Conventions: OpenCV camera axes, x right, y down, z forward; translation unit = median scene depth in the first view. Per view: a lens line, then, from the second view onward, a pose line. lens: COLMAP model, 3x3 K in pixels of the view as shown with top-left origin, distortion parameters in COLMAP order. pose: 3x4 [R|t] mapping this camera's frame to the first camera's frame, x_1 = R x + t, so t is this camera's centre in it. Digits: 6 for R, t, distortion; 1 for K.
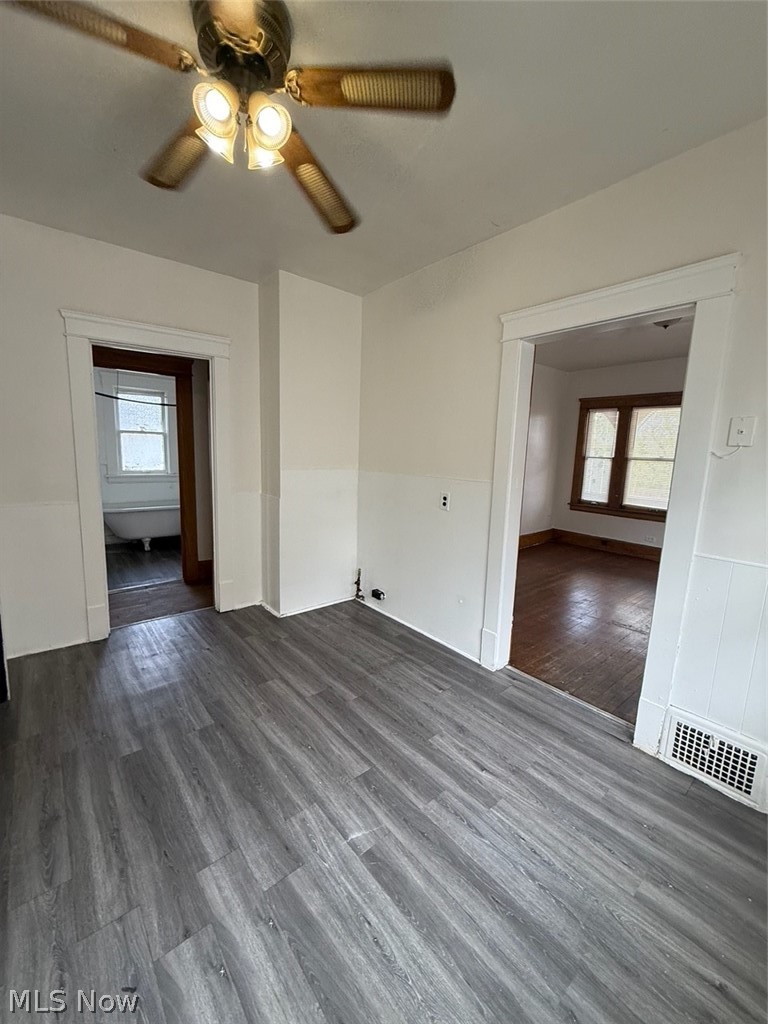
lens RADIAL K [[417.9, 0, 372.0], [0, 417.9, 512.0], [0, 0, 1]] dist [0.000489, 0.000100]
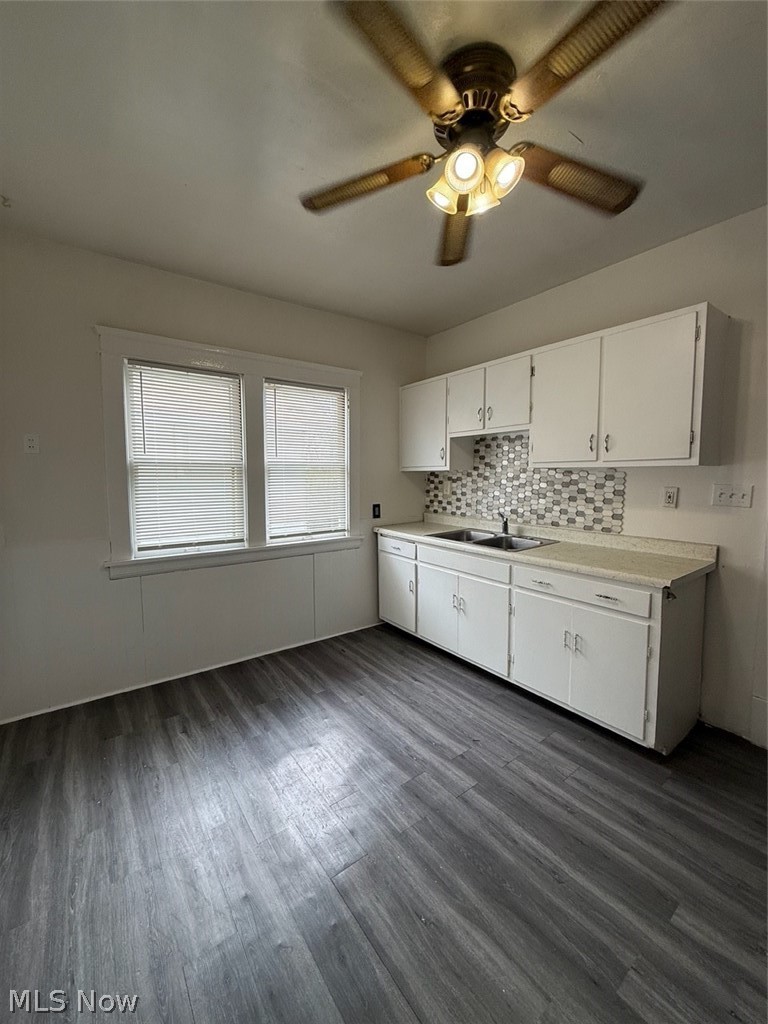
lens RADIAL K [[405.9, 0, 384.0], [0, 405.9, 512.0], [0, 0, 1]] dist [-0.001648, -0.000085]
pose [[-0.999044, -0.032920, 0.028769, -0.104618], [-0.025232, 0.971543, 0.235515, -0.263322], [-0.035704, 0.234564, -0.971445, 1.815818]]
